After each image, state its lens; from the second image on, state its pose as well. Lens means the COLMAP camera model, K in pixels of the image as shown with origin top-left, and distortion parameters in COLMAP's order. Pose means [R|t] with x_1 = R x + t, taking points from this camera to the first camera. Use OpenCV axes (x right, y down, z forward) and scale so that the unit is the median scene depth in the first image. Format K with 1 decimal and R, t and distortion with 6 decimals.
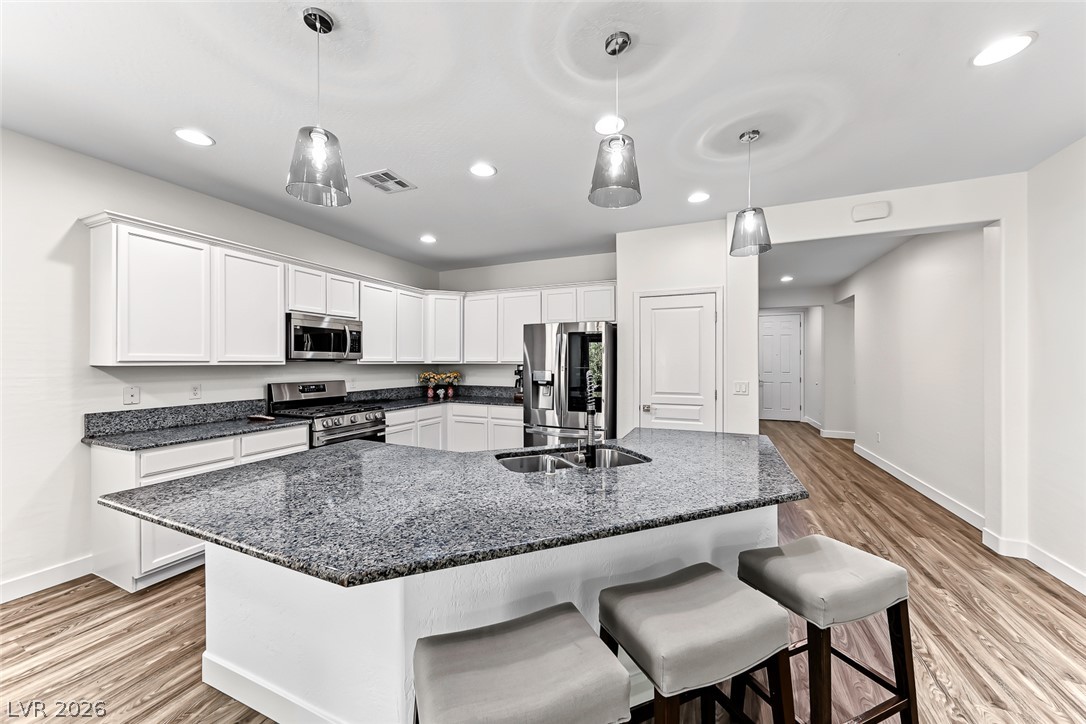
lens RADIAL K [[388.5, 0, 543.0], [0, 388.5, 359.1], [0, 0, 1]] dist [-0.000419, 0.000080]
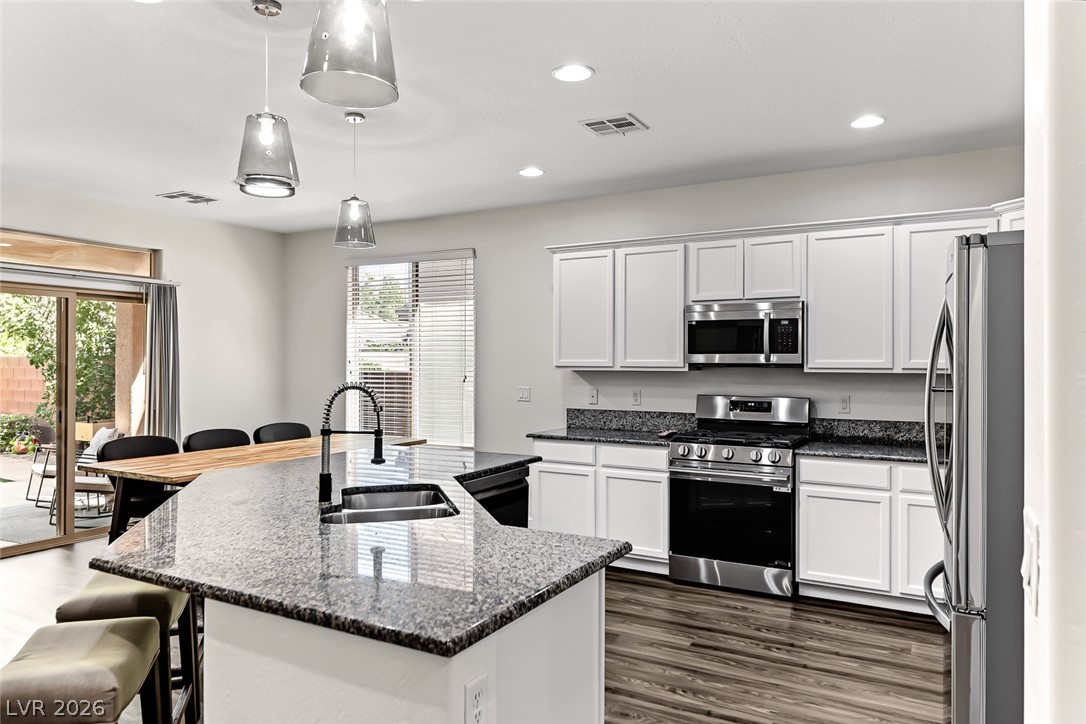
lens RADIAL K [[707.2, 0, 545.6], [0, 707.2, 372.7], [0, 0, 1]] dist [0.049926, -0.050937]
pose [[-0.099158, 0.010462, -0.995017, 0.708681], [0.000780, 0.999945, 0.010436, 0.001654], [0.995071, 0.000258, -0.099161, 0.746646]]
